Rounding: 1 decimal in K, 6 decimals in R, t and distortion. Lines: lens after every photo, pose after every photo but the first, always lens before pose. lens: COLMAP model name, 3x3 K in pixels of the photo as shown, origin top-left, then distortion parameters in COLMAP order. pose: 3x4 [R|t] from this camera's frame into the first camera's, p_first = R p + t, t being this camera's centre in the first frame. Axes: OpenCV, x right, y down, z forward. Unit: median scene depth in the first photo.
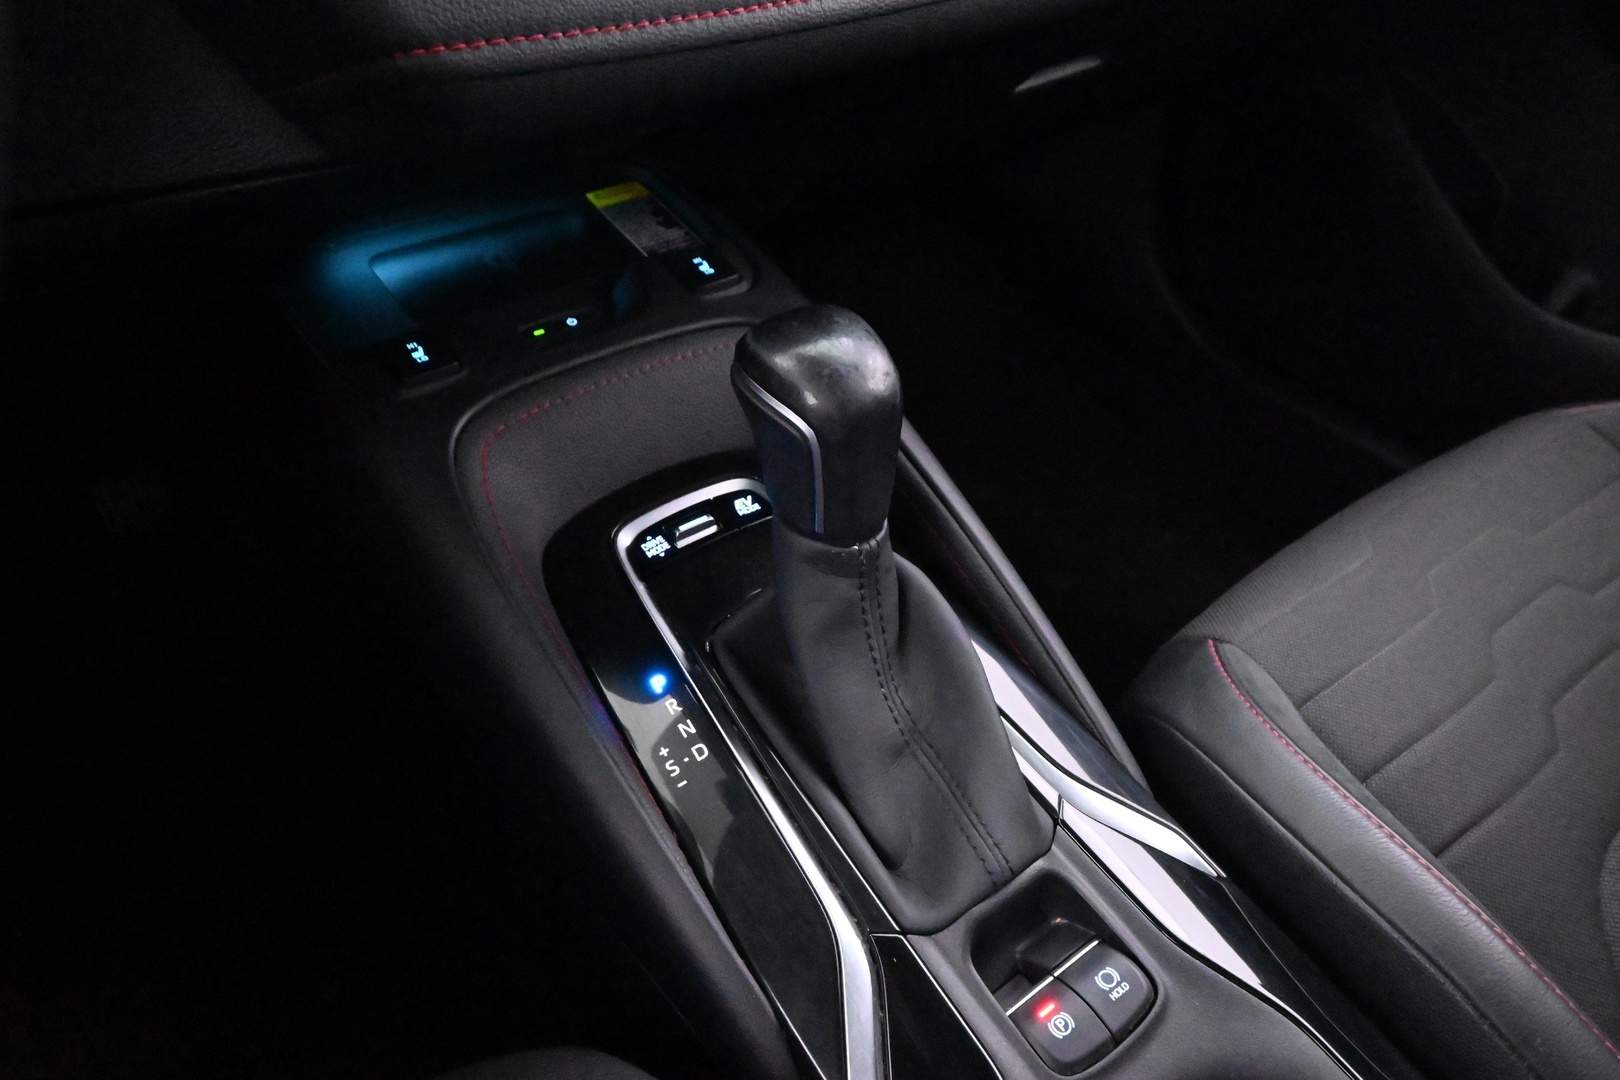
lens RADIAL K [[1112.9, 0, 809.3], [0, 1112.9, 542.9], [0, 0, 1]] dist [-0.007584, 0.003367]
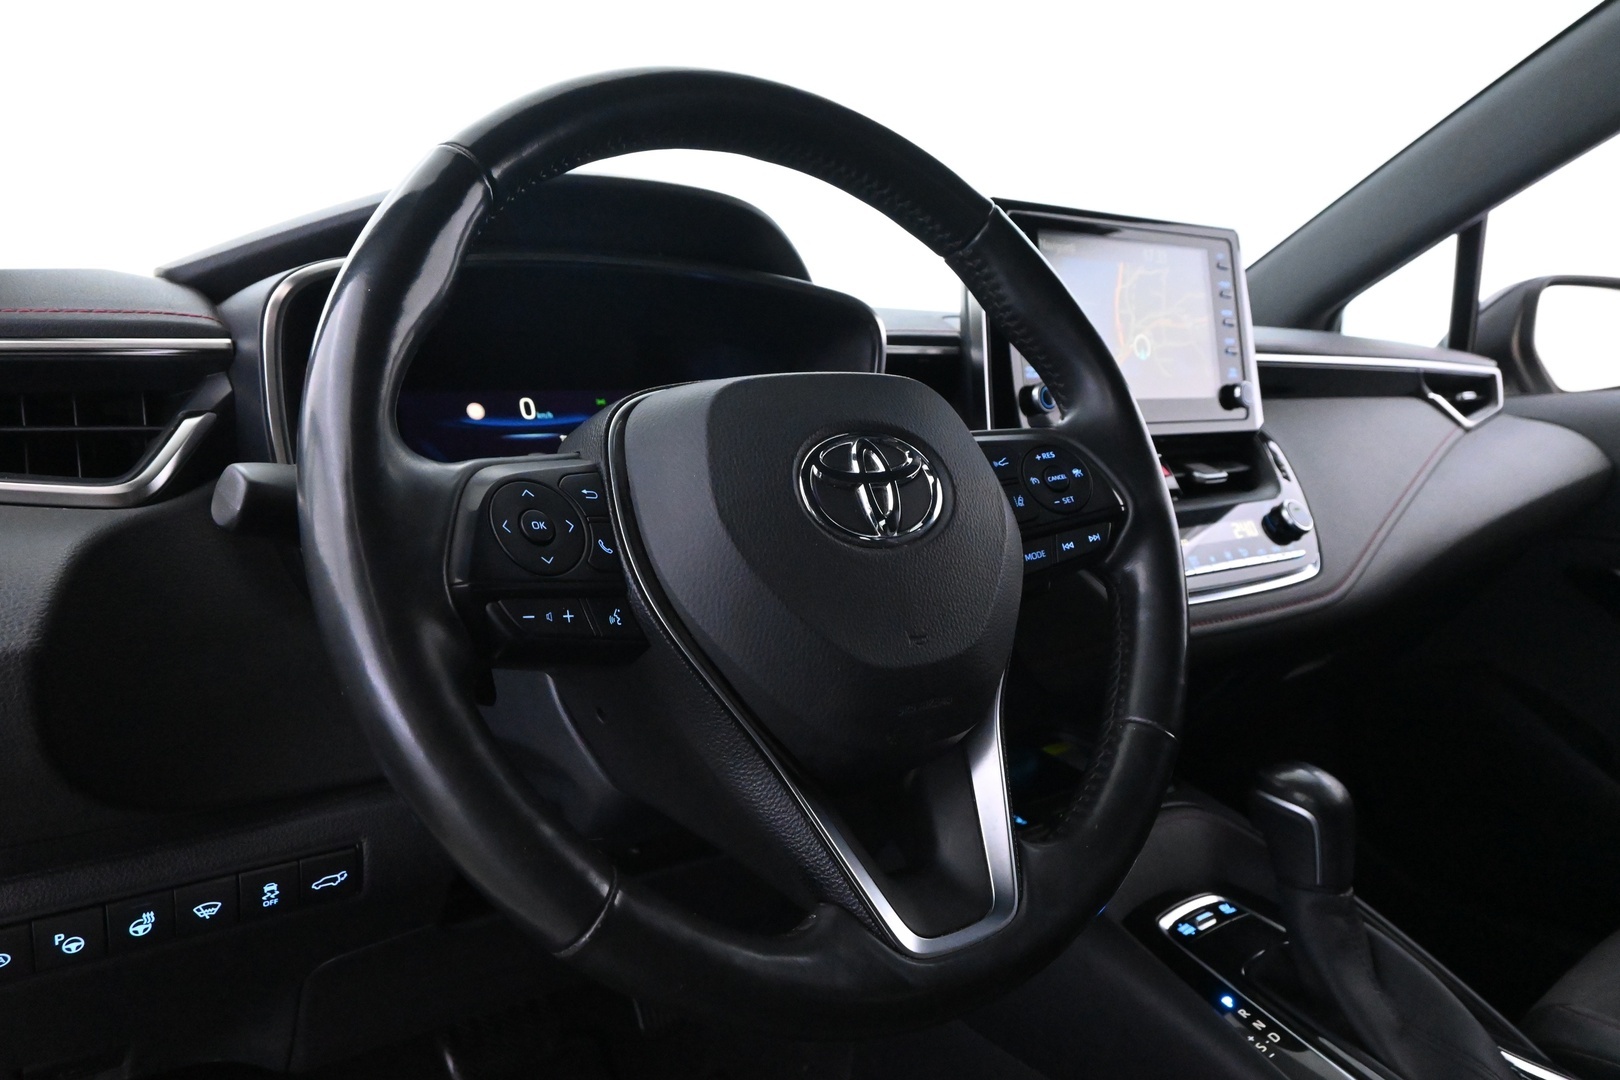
lens RADIAL K [[1112.9, 0, 816.1], [0, 1112.9, 540.5], [0, 0, 1]] dist [-0.007584, 0.003367]
pose [[0.997663, -0.061399, -0.029990, -0.580181], [0.034140, 0.828062, -0.559595, 0.409882], [0.059192, 0.557264, 0.828223, -0.649183]]
